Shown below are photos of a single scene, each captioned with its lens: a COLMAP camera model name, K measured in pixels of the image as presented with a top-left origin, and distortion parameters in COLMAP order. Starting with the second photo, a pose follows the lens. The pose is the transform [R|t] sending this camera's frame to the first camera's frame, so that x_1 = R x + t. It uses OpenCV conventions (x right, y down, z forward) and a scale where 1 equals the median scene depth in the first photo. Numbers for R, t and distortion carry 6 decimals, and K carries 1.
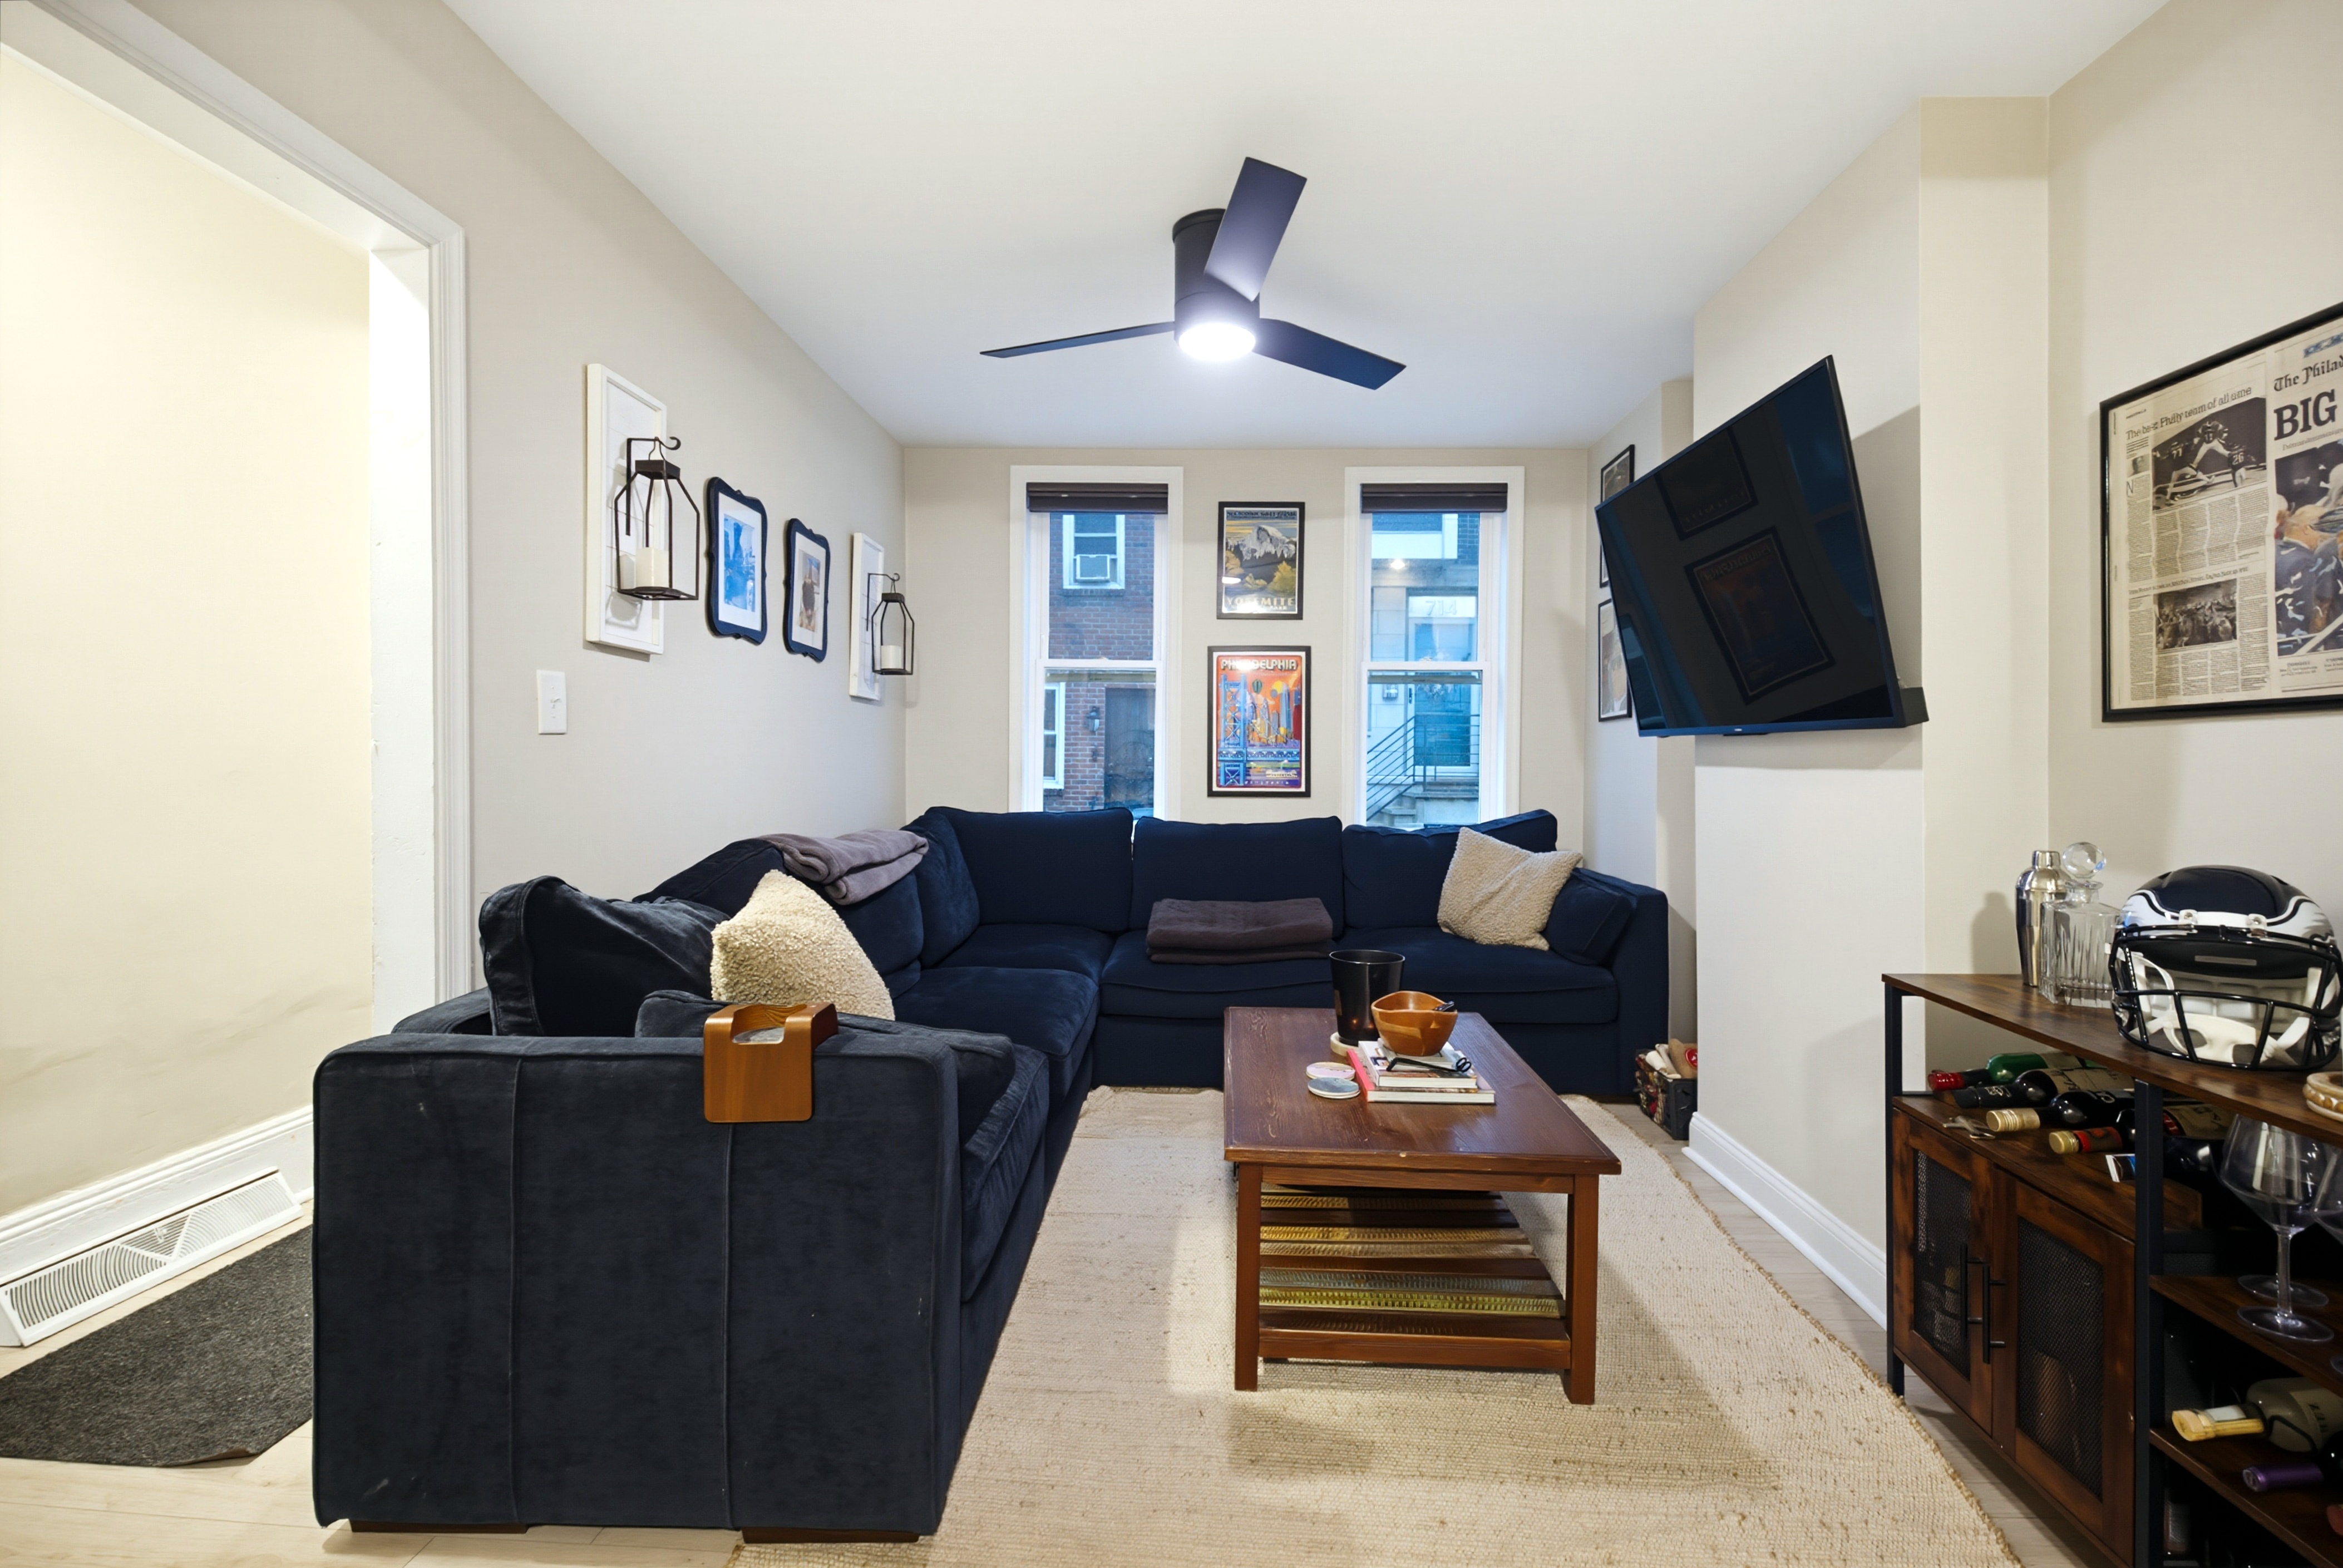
lens RADIAL K [[1049.7, 0, 1183.9], [0, 1049.7, 771.4], [0, 0, 1]] dist [0.033589, -0.019124]
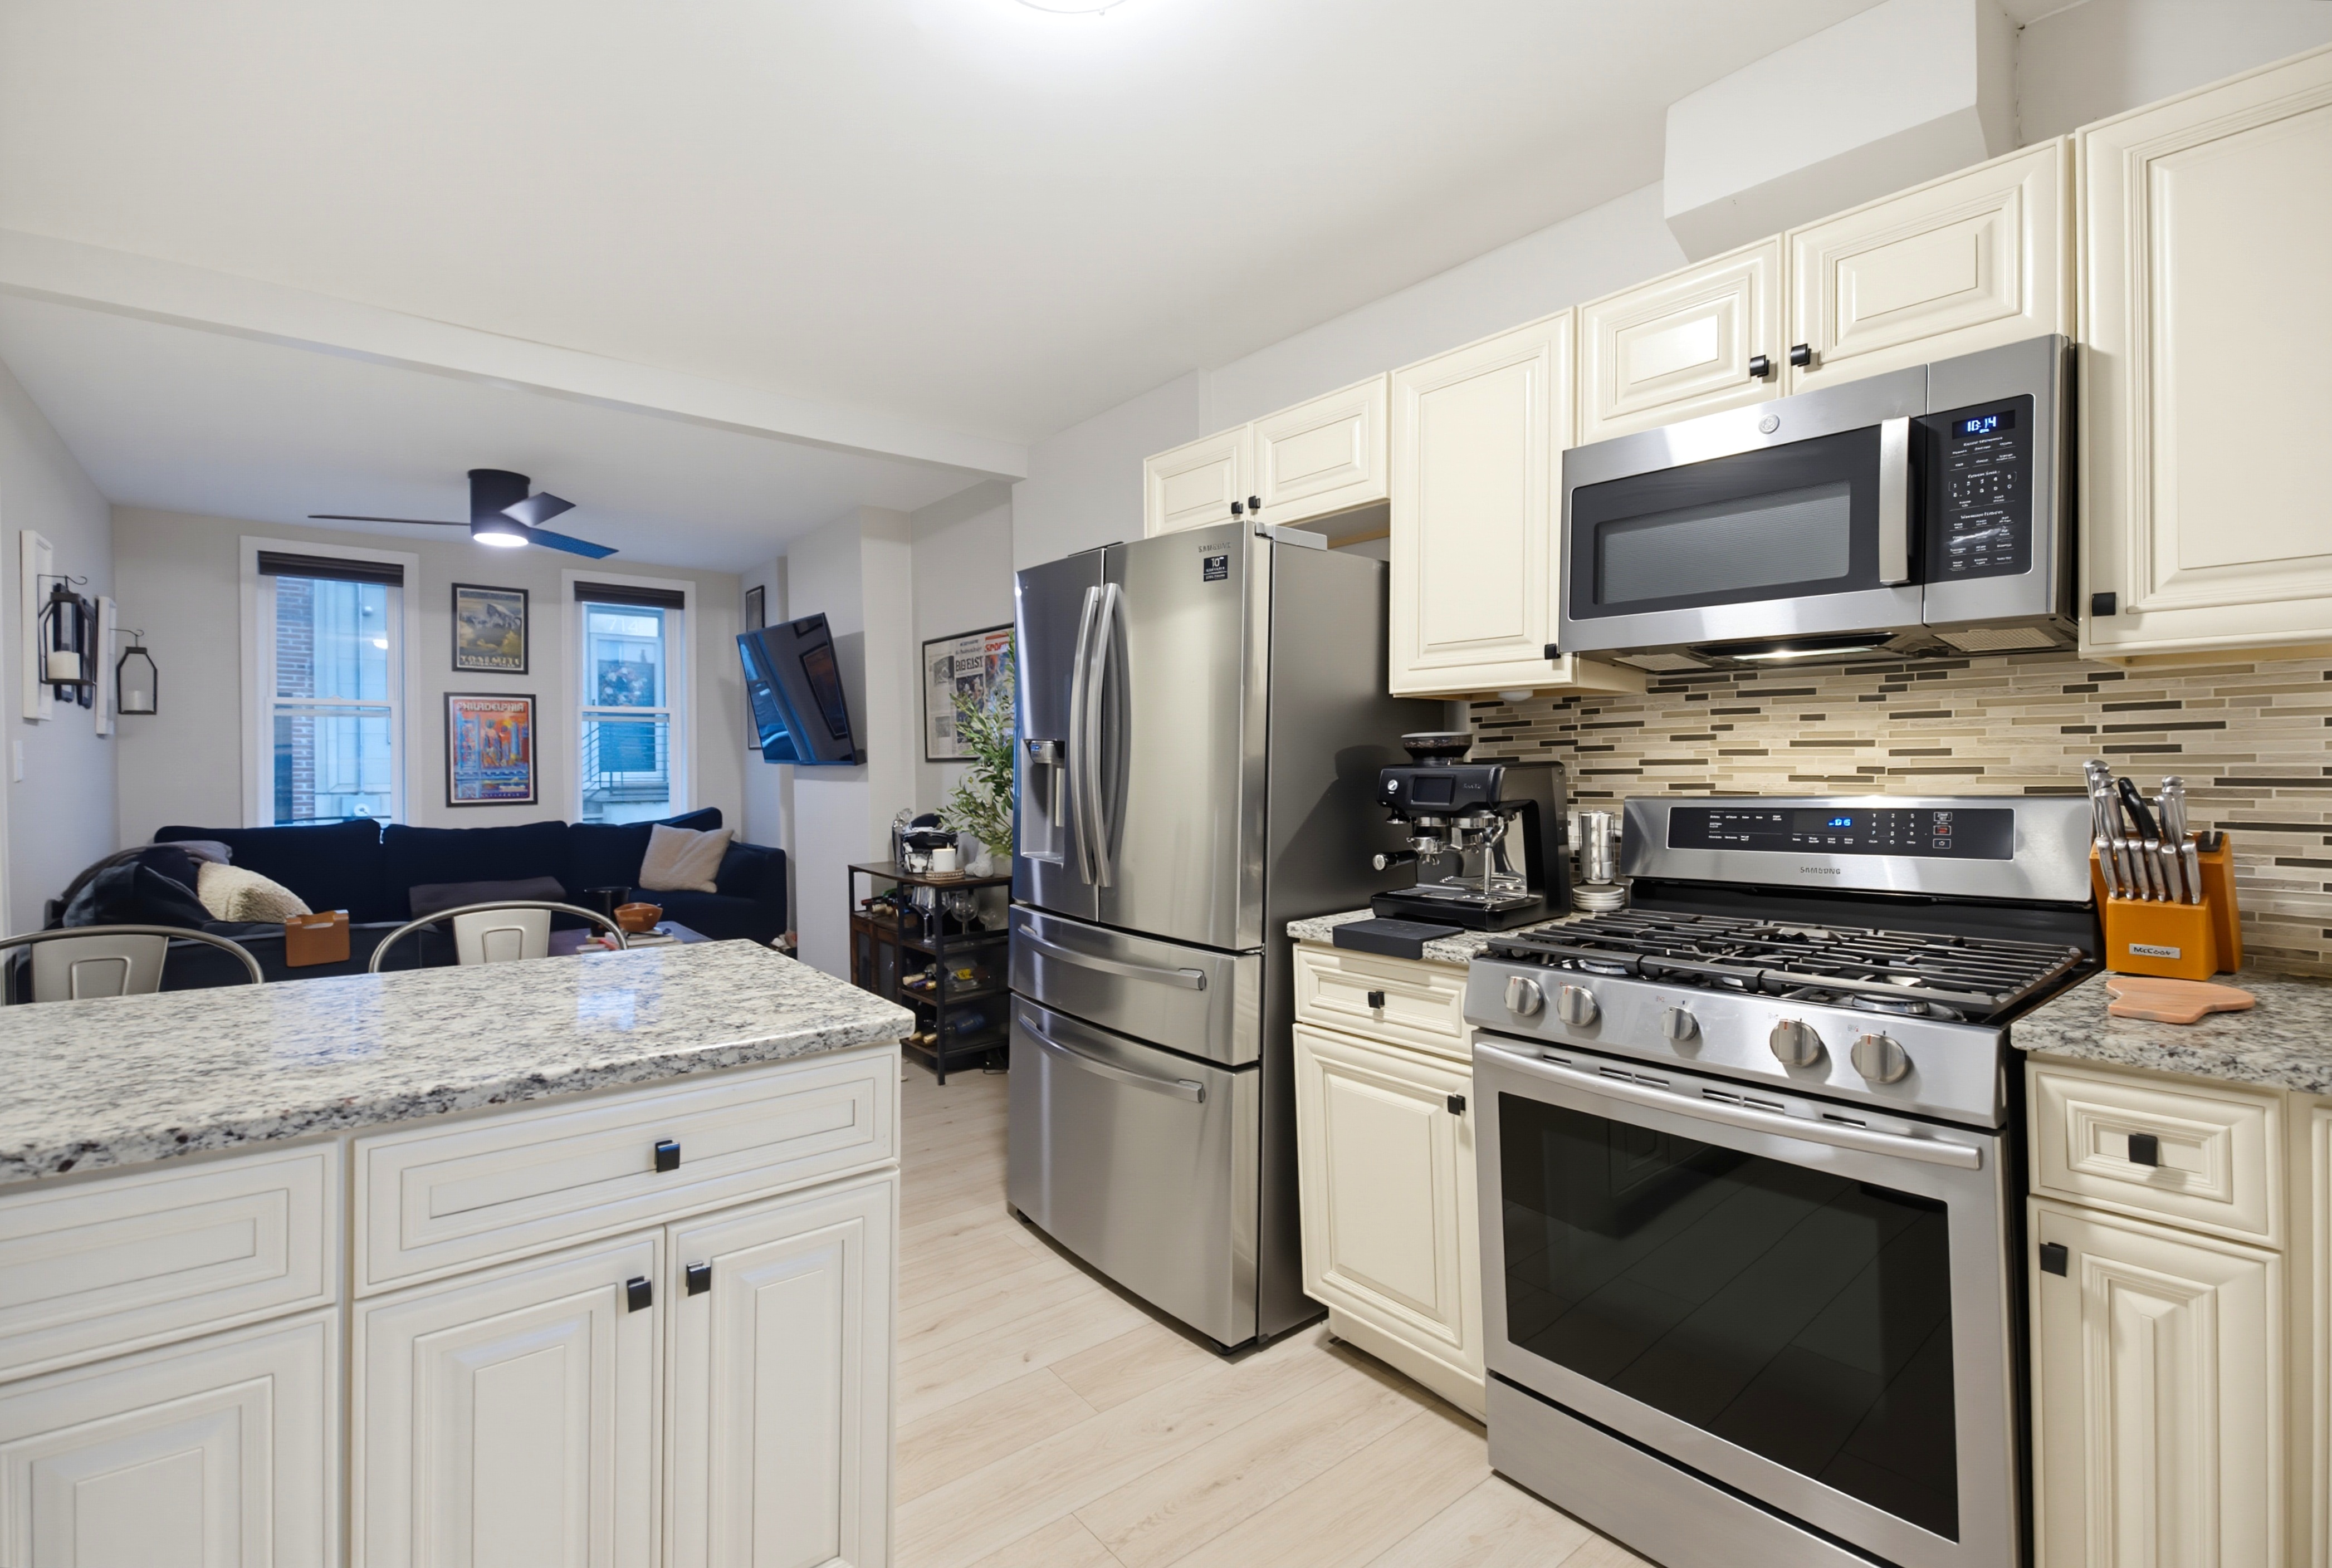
lens RADIAL K [[1052.1, 0, 1166.7], [0, 1052.1, 765.0], [0, 0, 1]] dist [0.035028, -0.020037]
pose [[0.752420, -0.015503, 0.658502, -0.270751], [0.017901, 0.999835, 0.003084, -0.025674], [-0.658441, 0.009467, 0.752573, -0.910251]]
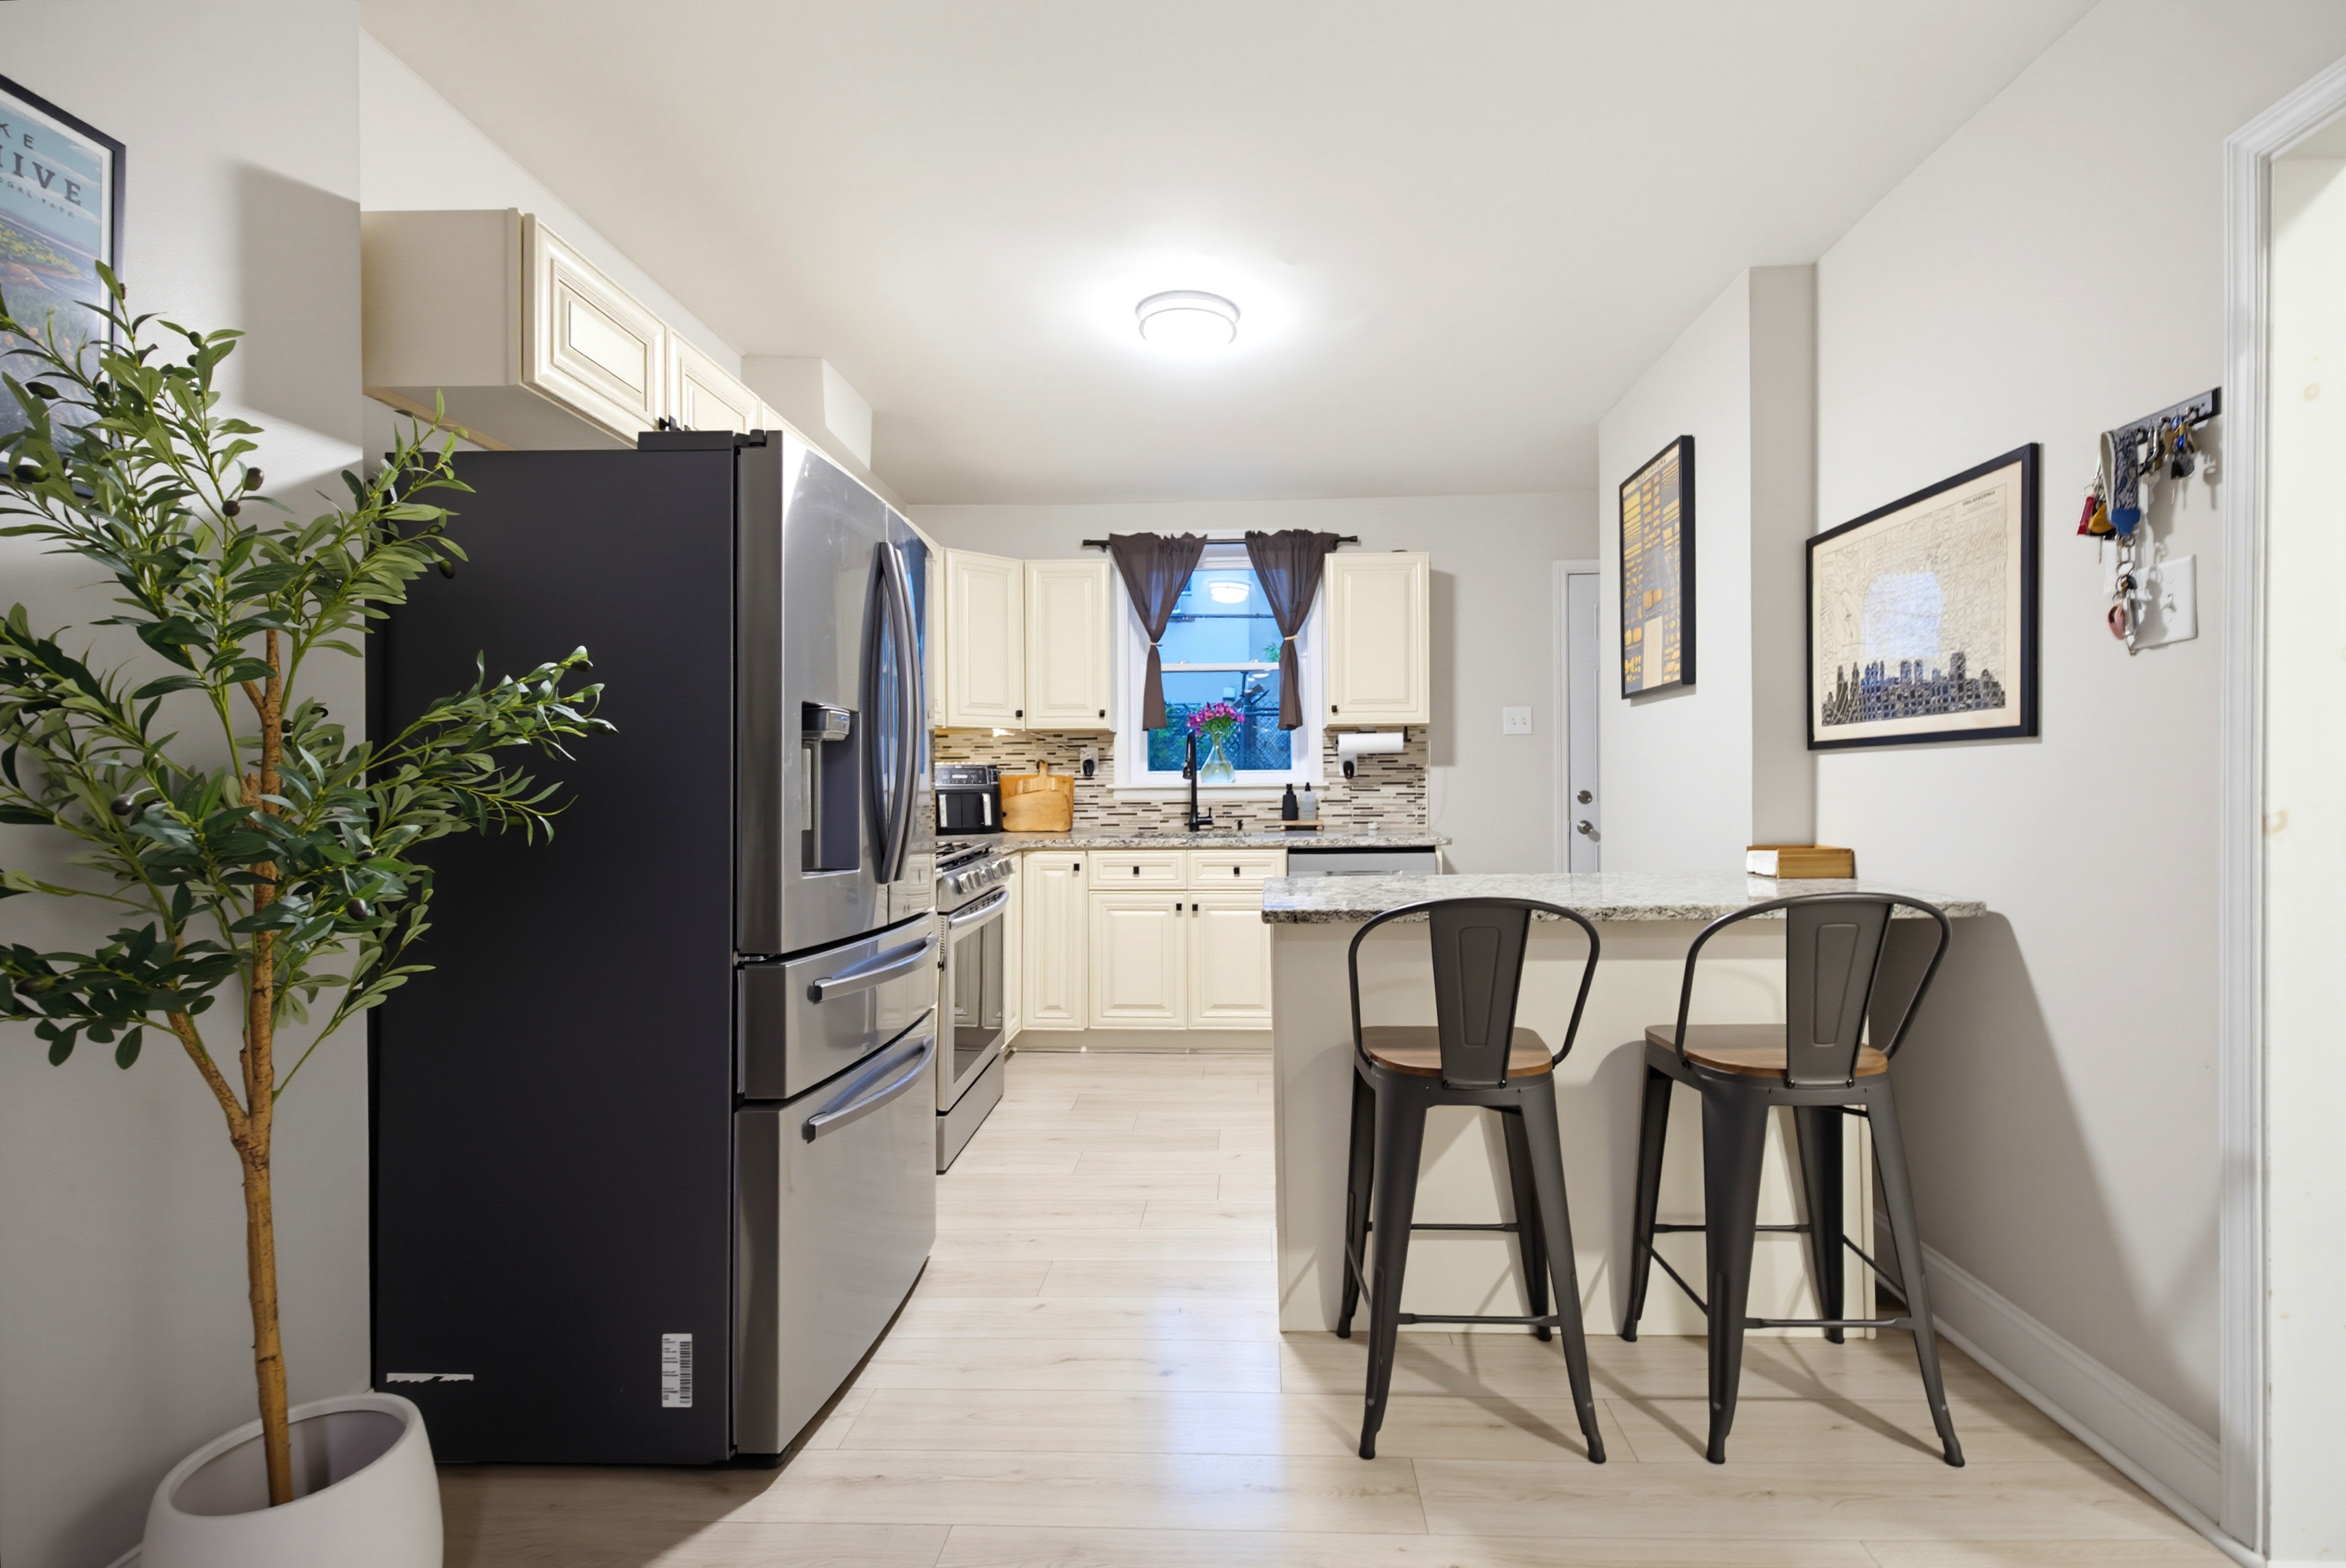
lens RADIAL K [[1080.6, 0, 1203.8], [0, 1080.6, 784.2], [0, 0, 1]] dist [0.016431, -0.000283]
pose [[-0.999968, -0.004486, 0.006628, 0.019240], [-0.004408, 0.999923, 0.011643, -0.007346], [-0.006680, 0.011613, -0.999910, 0.549461]]
